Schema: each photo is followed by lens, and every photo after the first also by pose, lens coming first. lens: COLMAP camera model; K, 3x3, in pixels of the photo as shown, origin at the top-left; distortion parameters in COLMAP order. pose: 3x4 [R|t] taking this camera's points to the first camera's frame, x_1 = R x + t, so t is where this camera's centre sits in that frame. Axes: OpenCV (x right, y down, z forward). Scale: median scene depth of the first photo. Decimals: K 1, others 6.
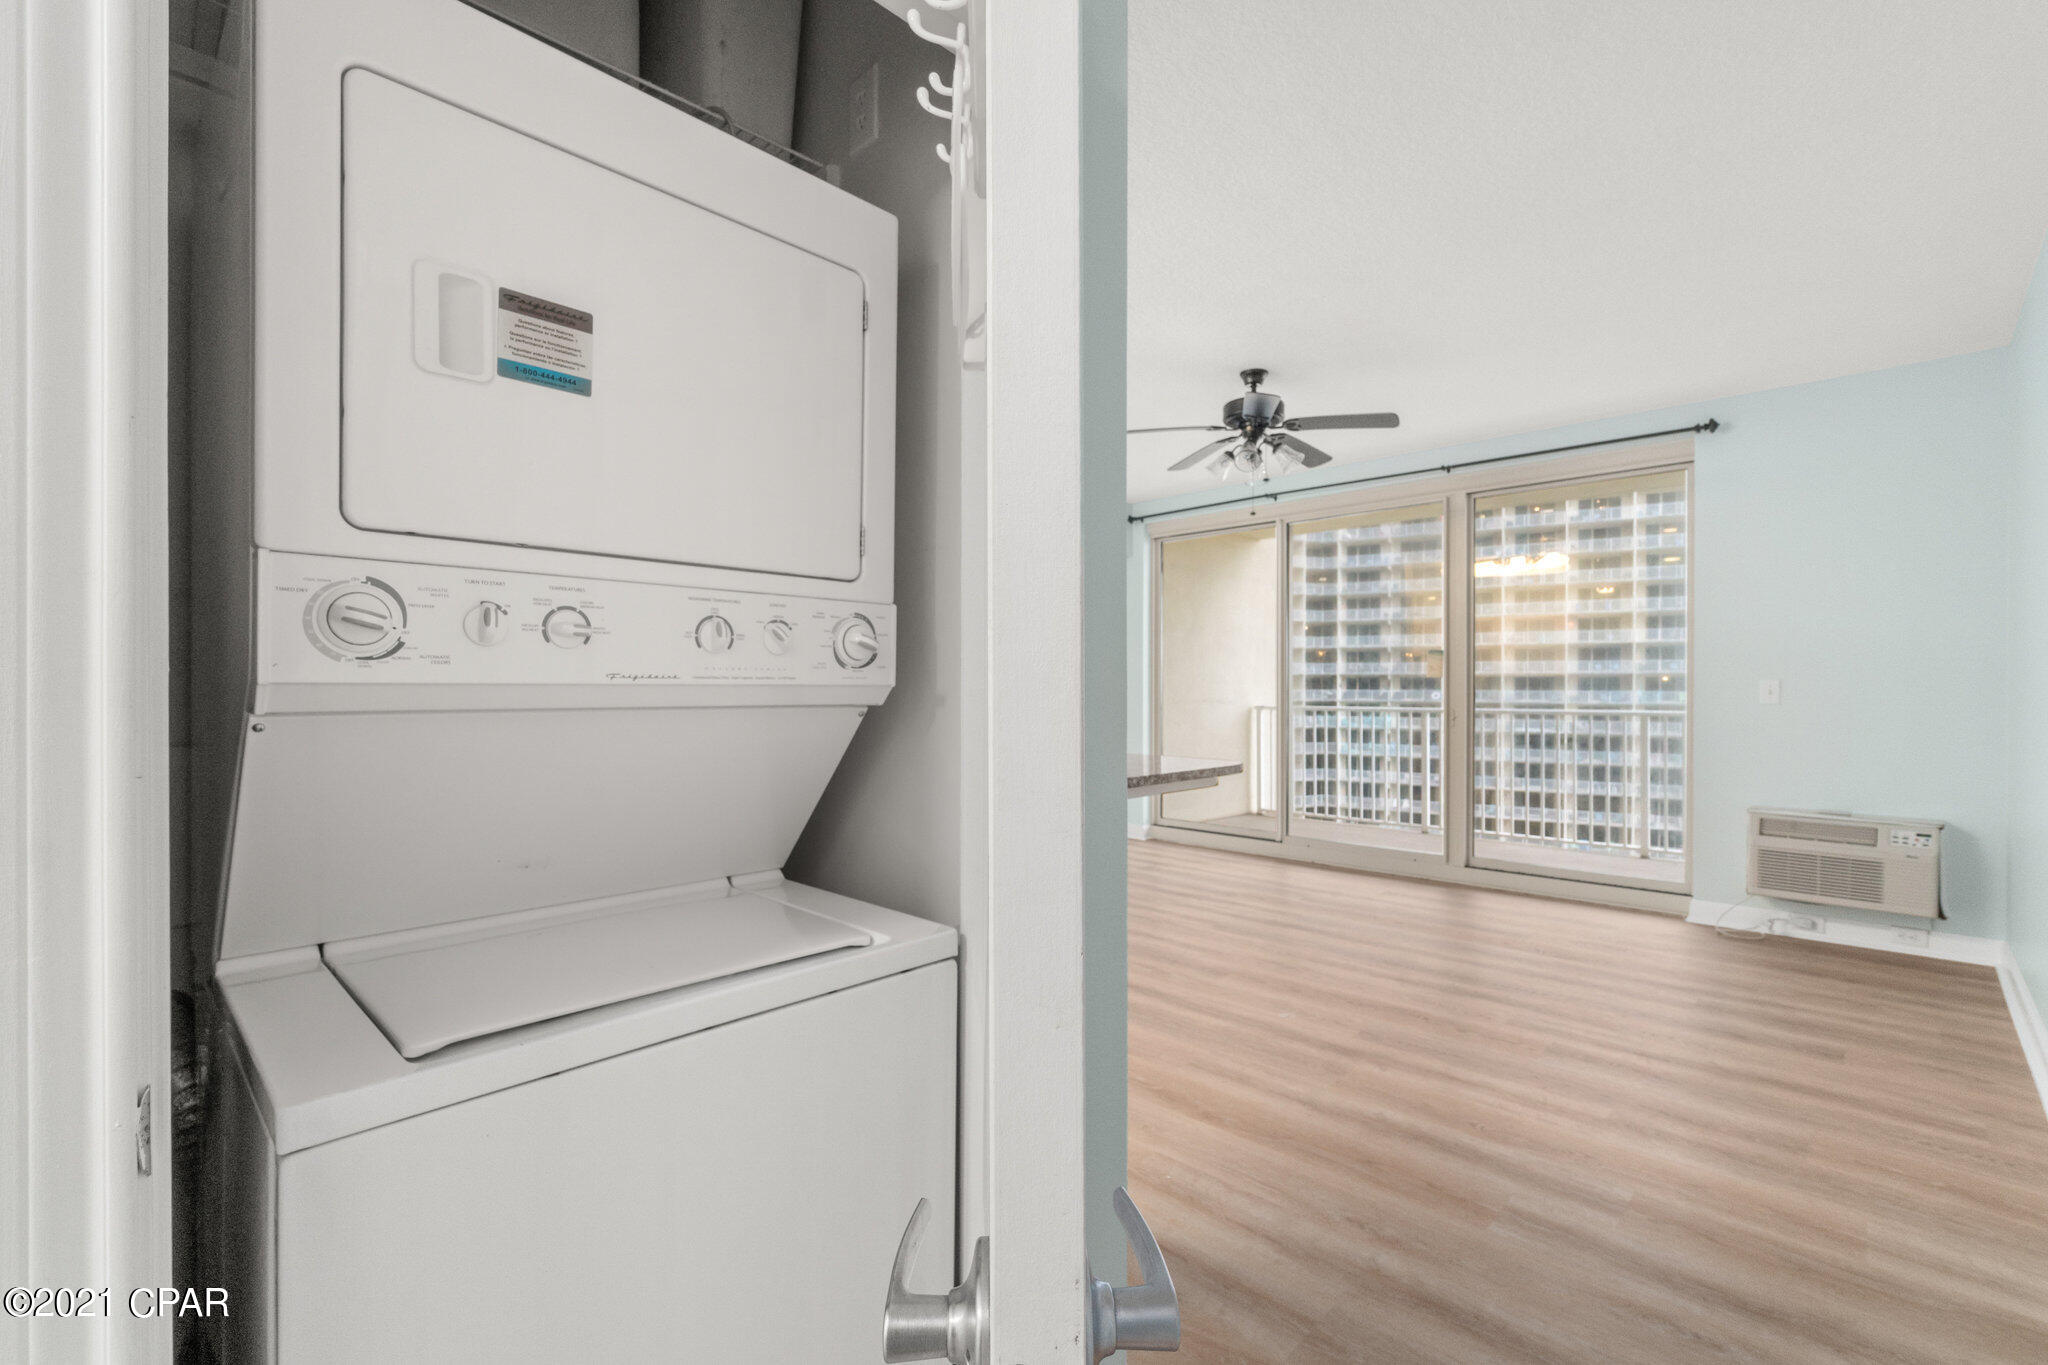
lens RADIAL K [[896.9, 0, 1026.4], [0, 896.9, 691.3], [0, 0, 1]] dist [0.002311, 0.000323]
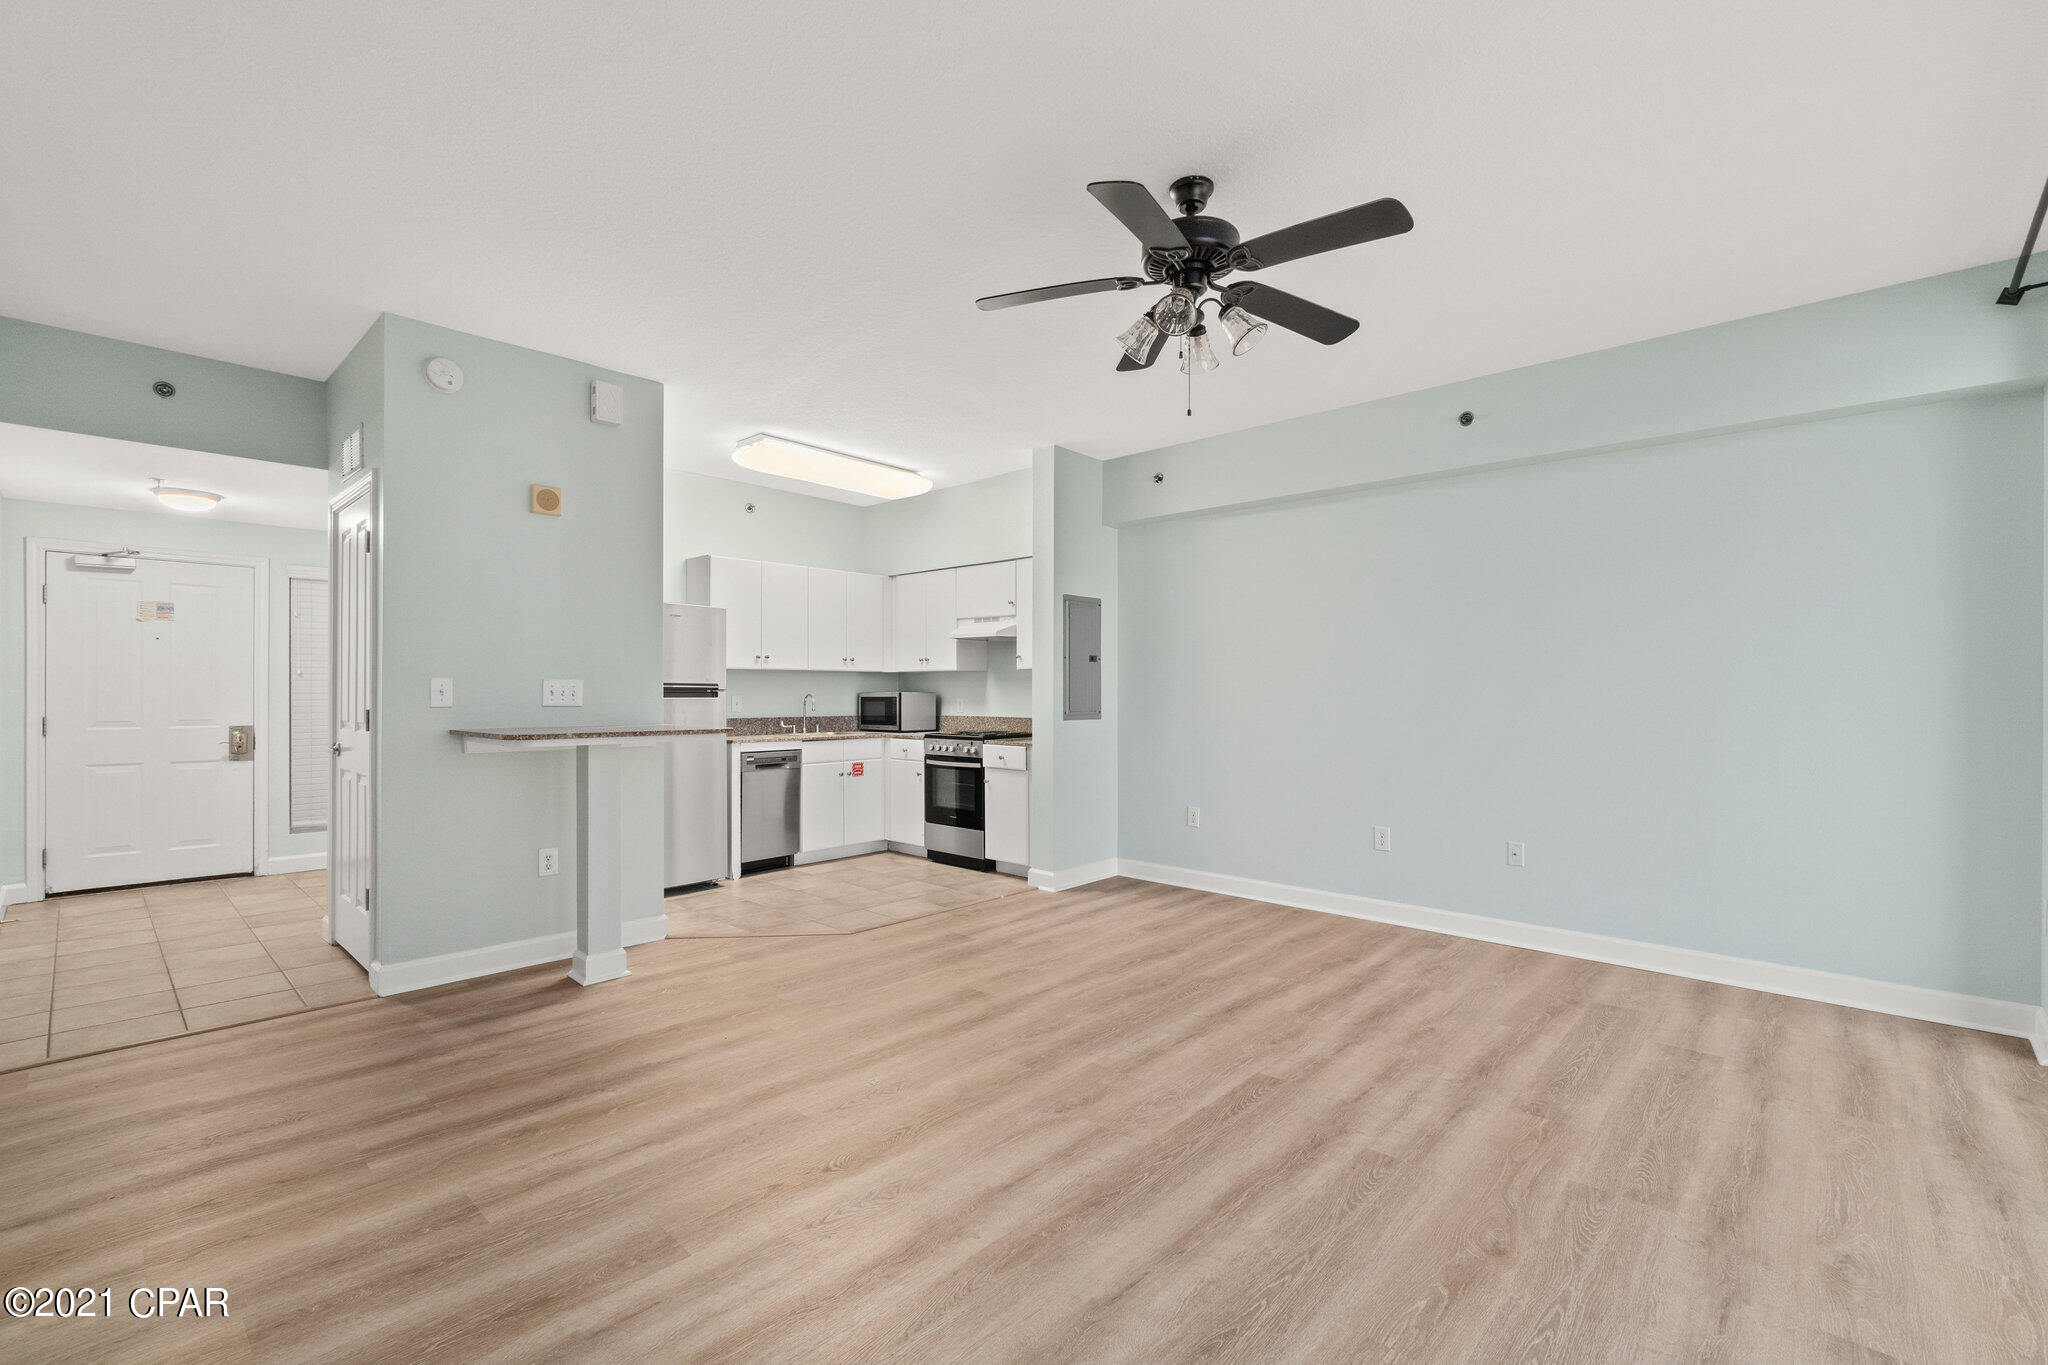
lens RADIAL K [[883.6, 0, 1022.2], [0, 883.6, 685.6], [0, 0, 1]] dist [0.001342, 0.000465]
pose [[0.018759, -0.007837, -0.999793, 0.998470], [-0.004437, 0.999959, -0.007922, -0.001350], [0.999814, 0.004585, 0.018724, 1.003970]]
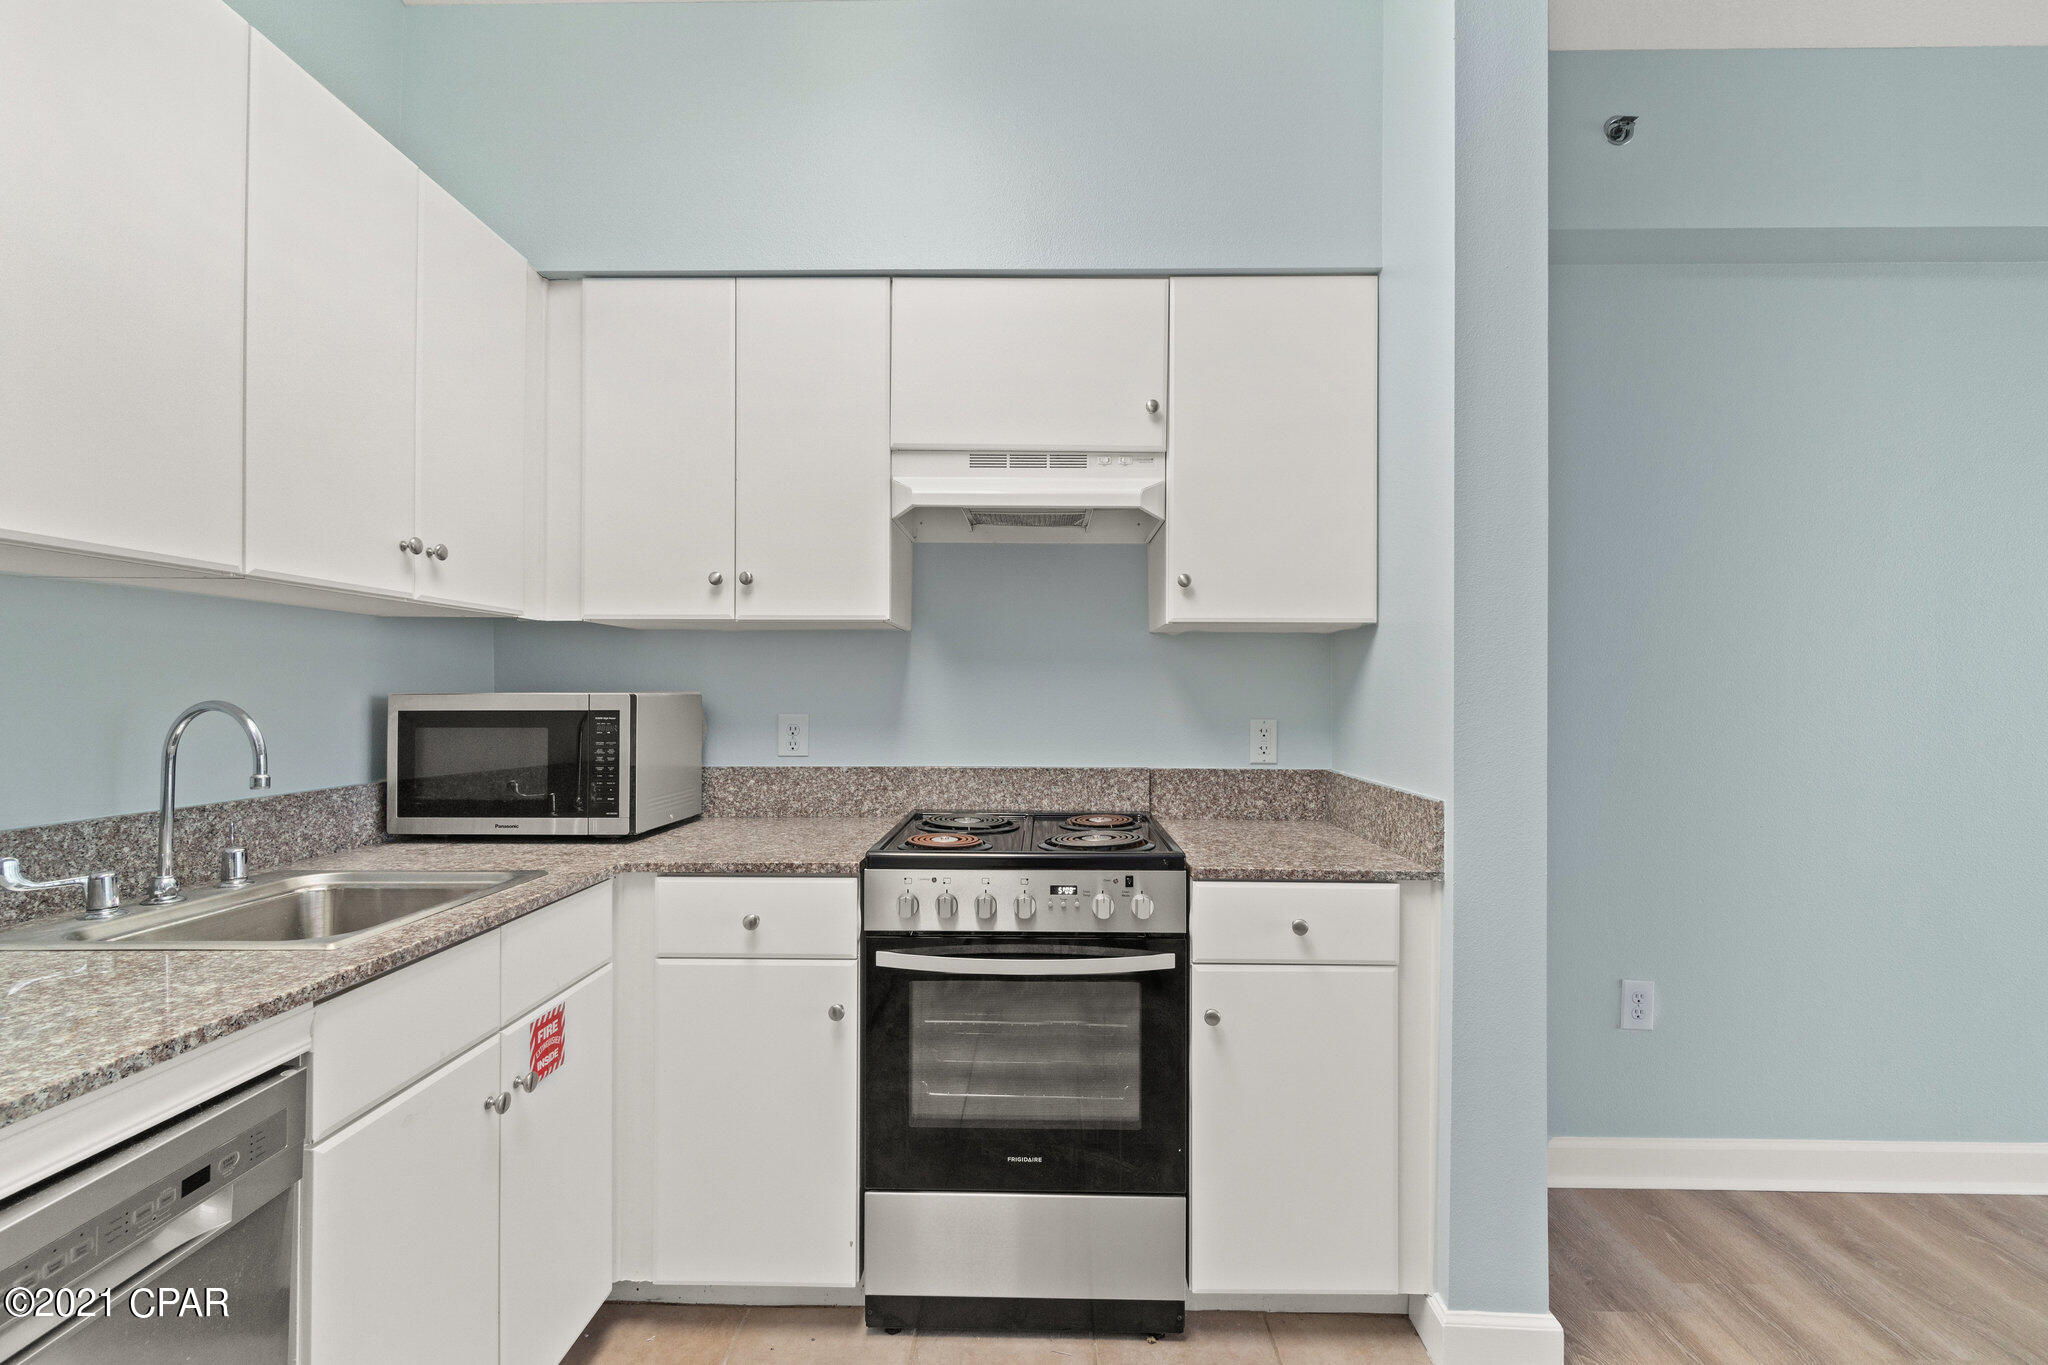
lens RADIAL K [[929.0, 0, 1024.0], [0, 929.0, 682.5], [0, 0, 1]] dist [0.004333, 0.000429]
pose [[0.687814, -0.006404, -0.725859, -0.284991], [-0.006258, 0.999872, -0.014751, -0.000939], [0.725860, 0.014688, 0.687685, 0.593086]]
